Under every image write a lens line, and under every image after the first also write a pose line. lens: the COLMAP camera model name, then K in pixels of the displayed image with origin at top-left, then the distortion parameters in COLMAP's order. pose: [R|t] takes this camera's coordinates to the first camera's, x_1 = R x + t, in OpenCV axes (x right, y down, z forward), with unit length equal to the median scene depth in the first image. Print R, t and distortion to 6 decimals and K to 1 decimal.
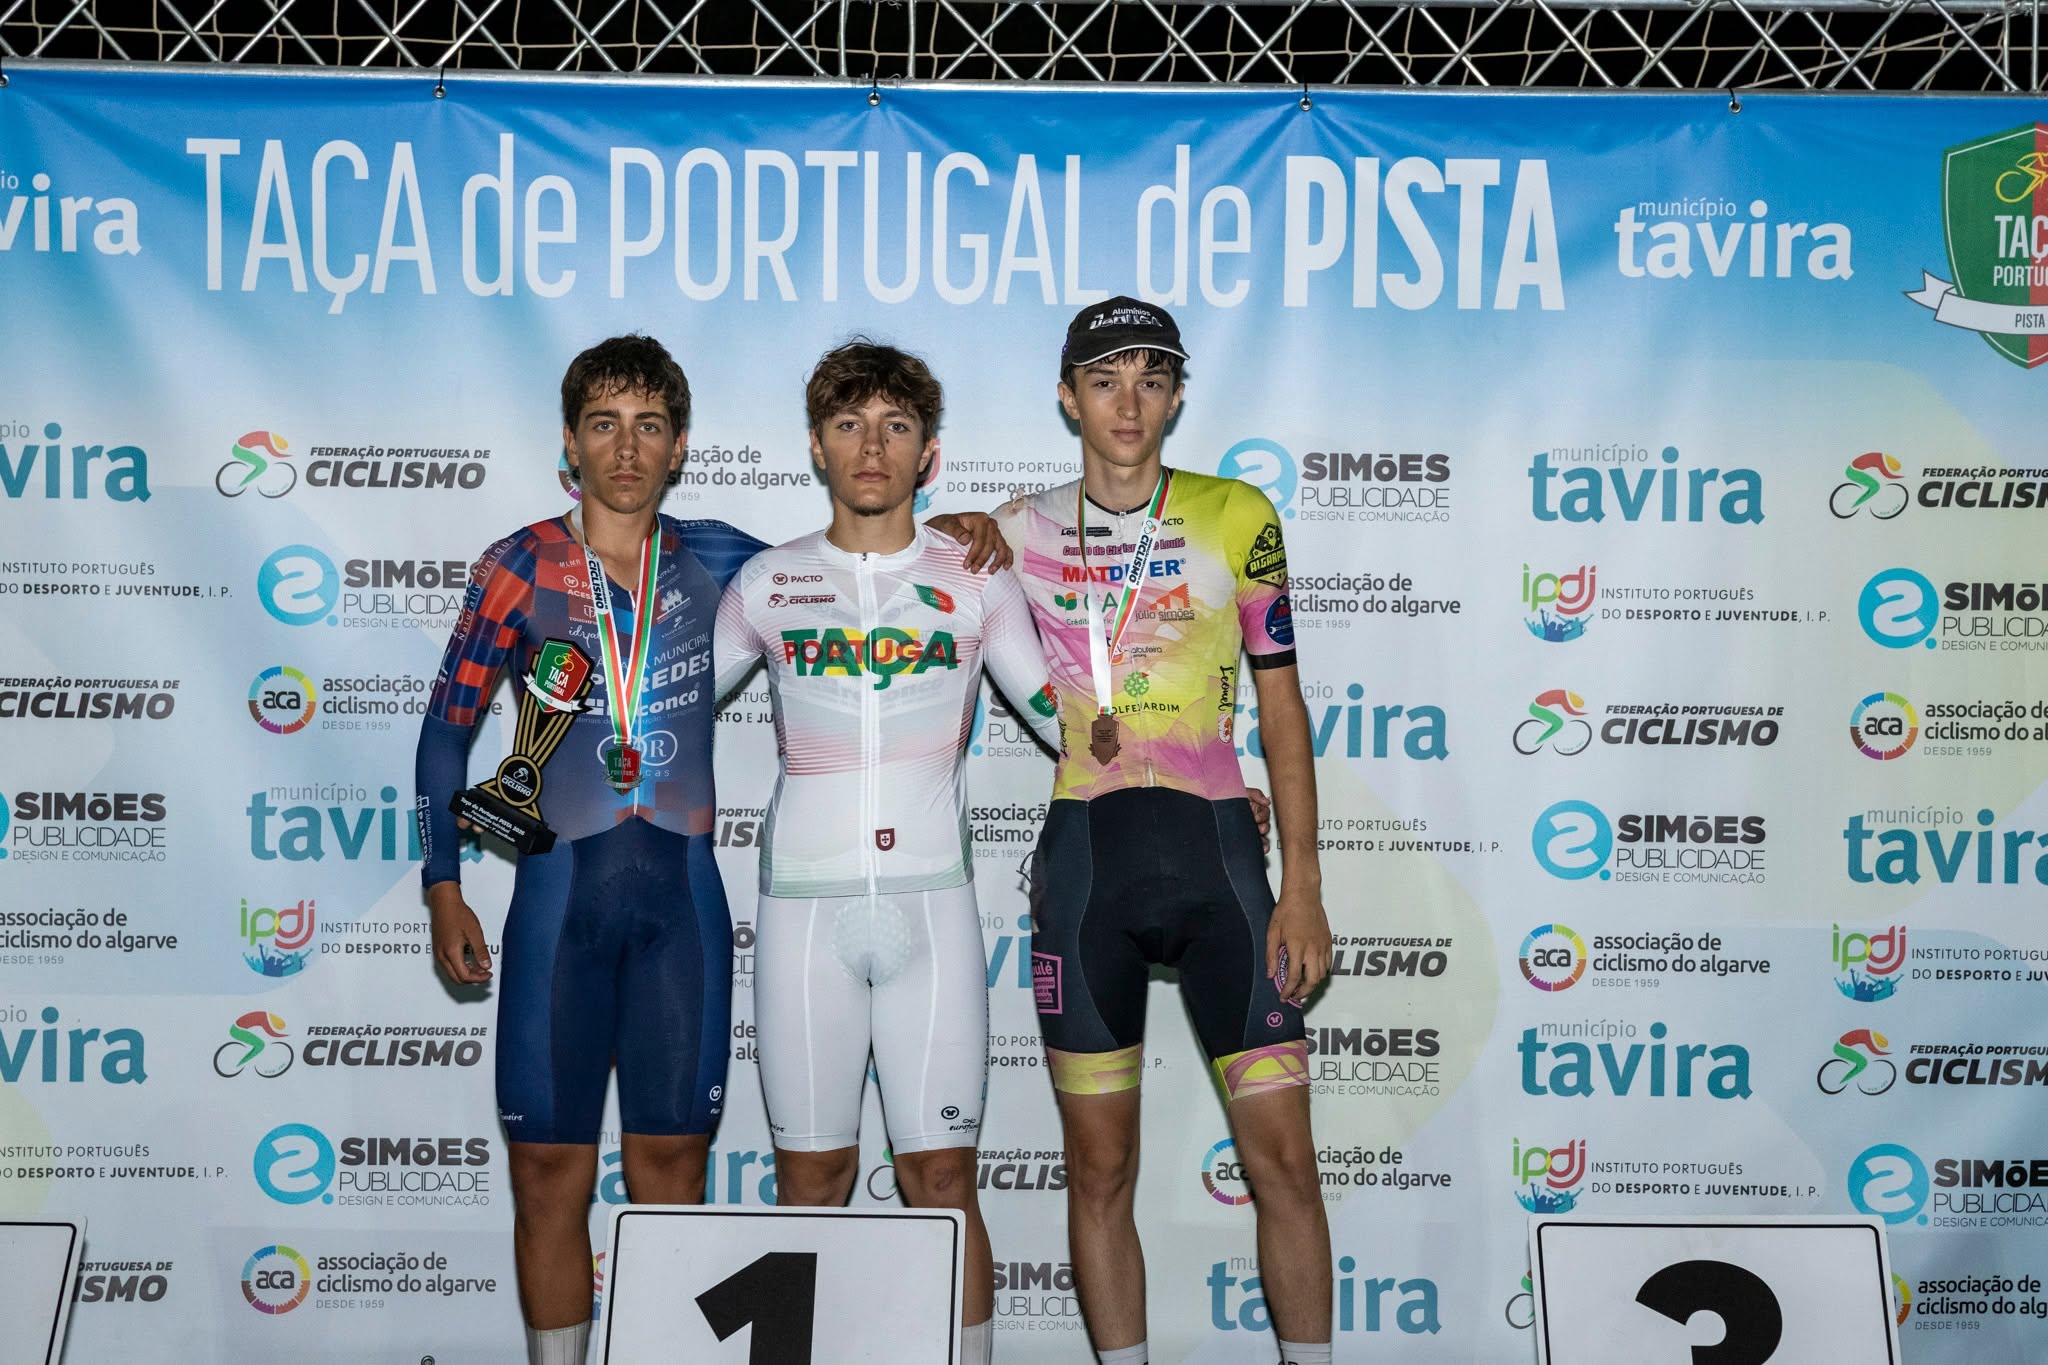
lens RADIAL K [[5712.0, 0, 1072.1], [0, 5712.0, 624.7], [0, 0, 1]] dist [0.223705, 0.339556]
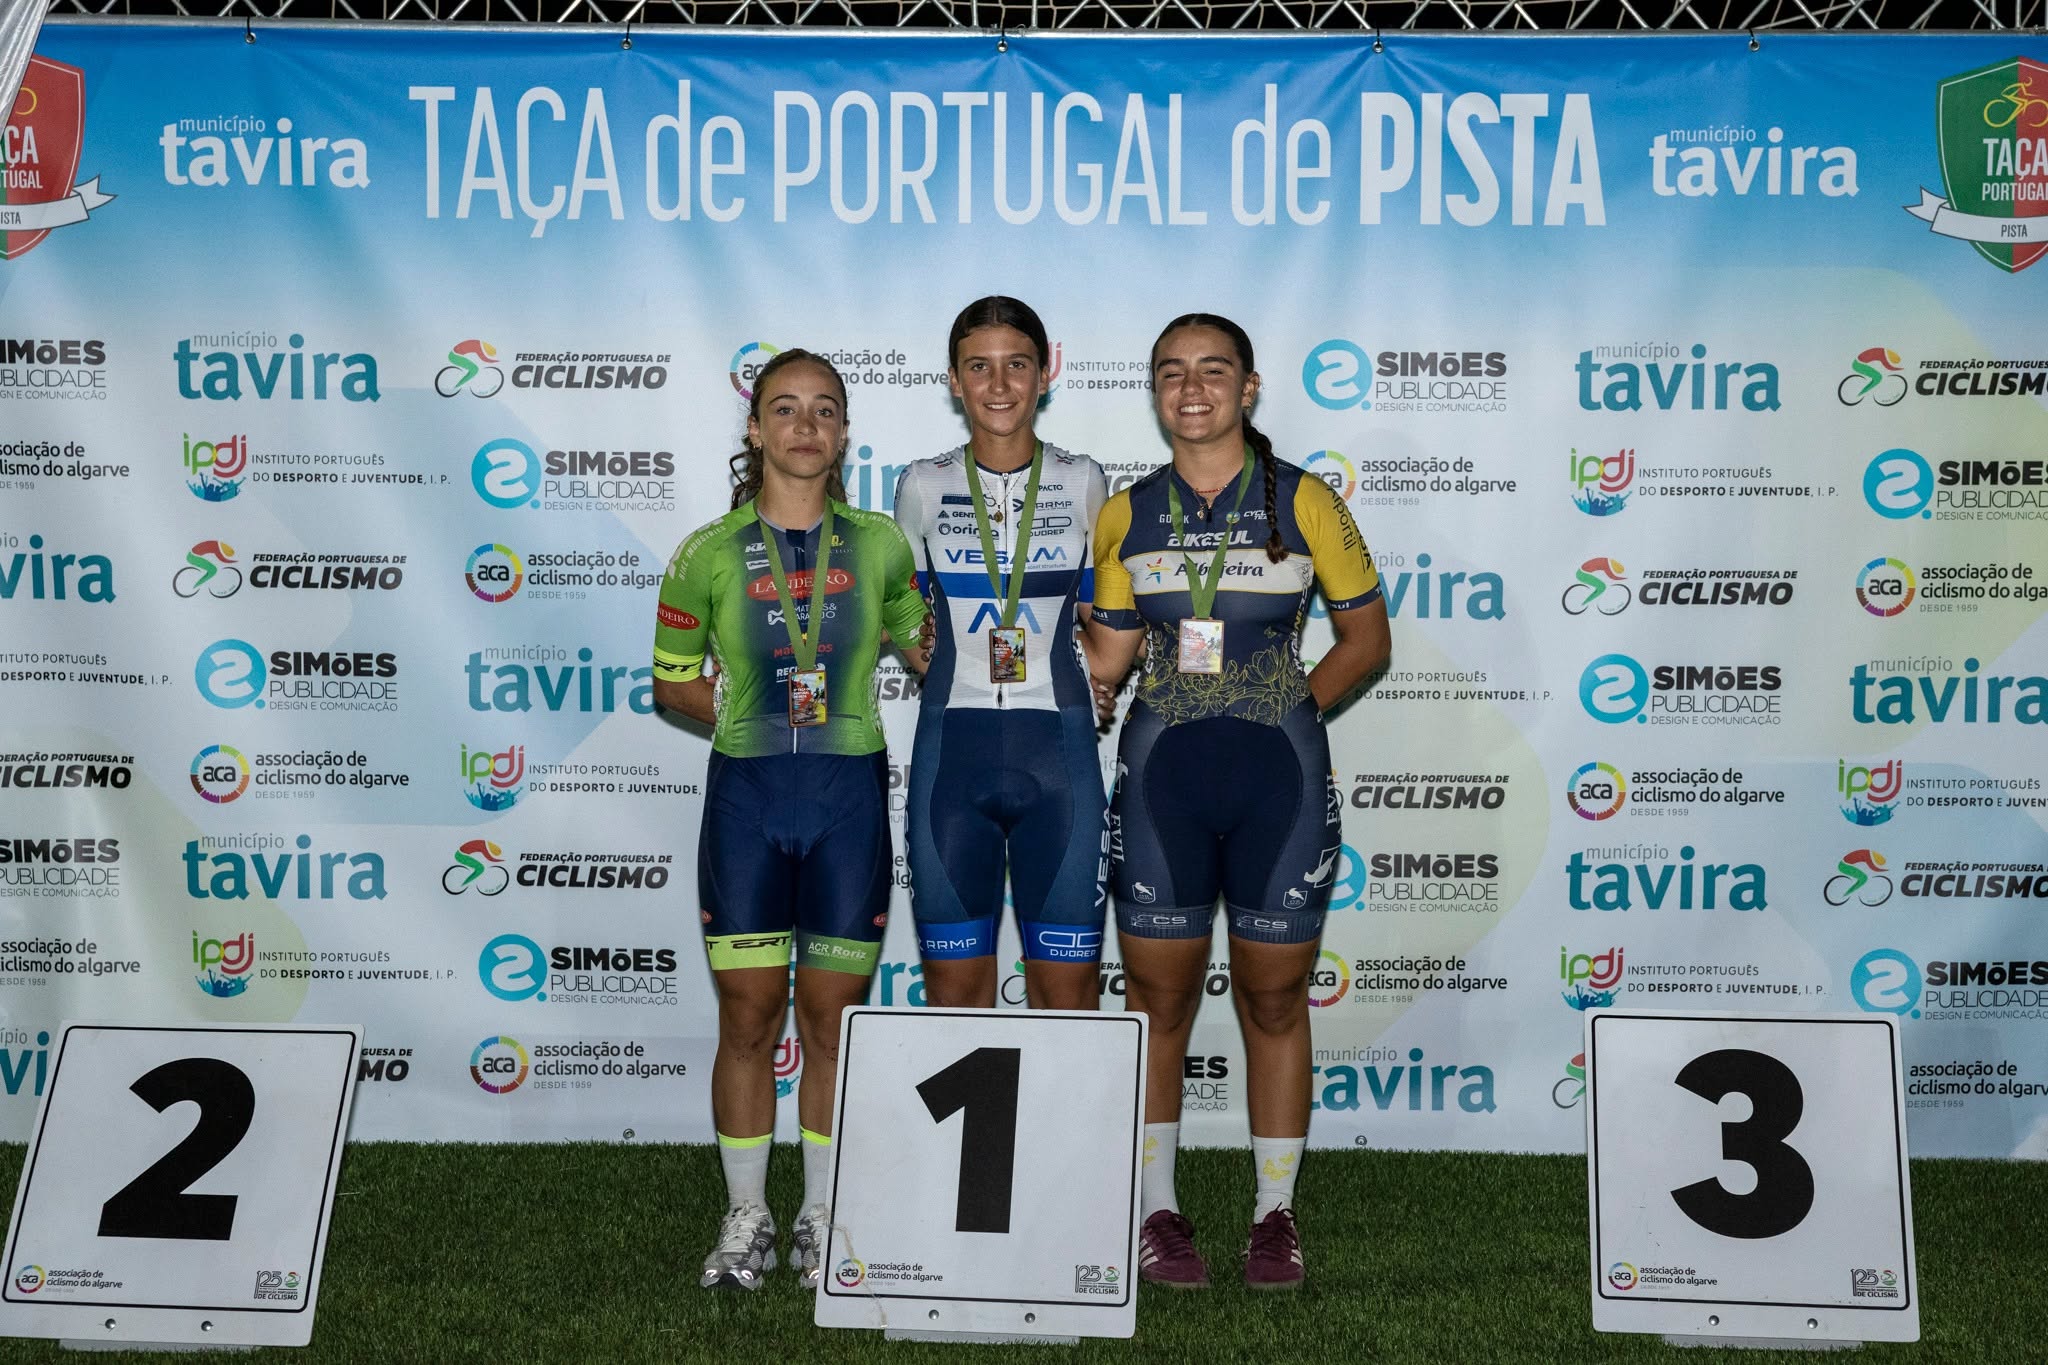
lens RADIAL K [[5504.7, 0, 981.9], [0, 5504.7, 612.1], [0, 0, 1]] dist [-0.044760, 0.215336]
pose [[0.999322, -0.005119, -0.036471, 0.001134], [0.005817, 0.999801, 0.019062, 0.000563], [0.036366, -0.019261, 0.999153, -0.105629]]
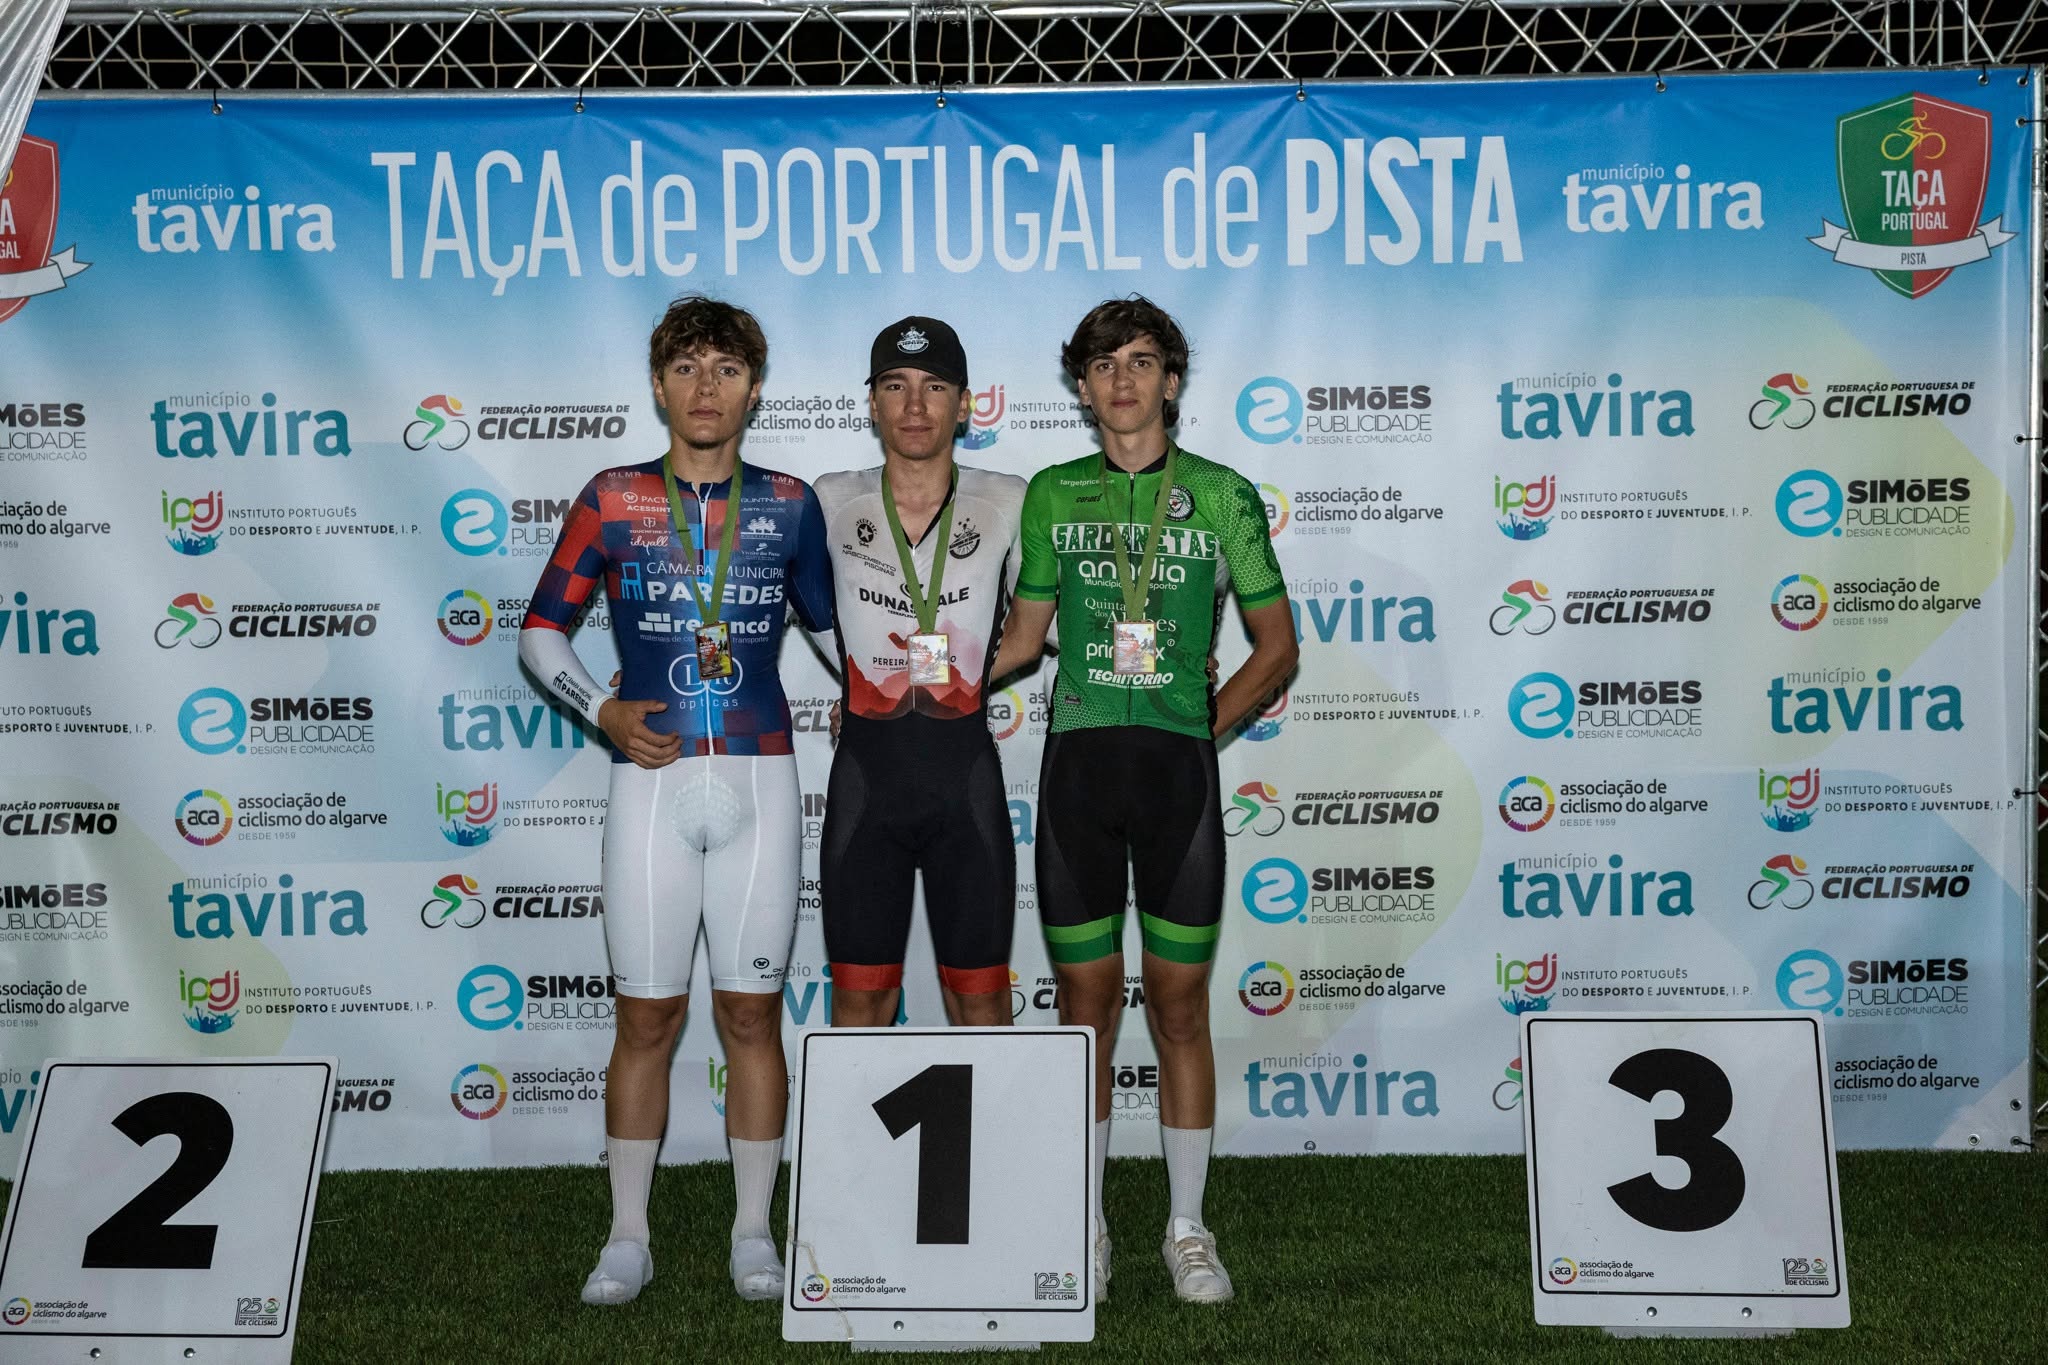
lens RADIAL K [[5883.2, 0, 920.0], [0, 5883.2, 418.2], [0, 0, 1]] dist [-0.042423, -0.991977]
pose [[0.999020, -0.028418, -0.033940, 0.001106], [0.027671, 0.999369, -0.022263, 0.001446], [0.034551, 0.021302, 0.999176, -0.231843]]
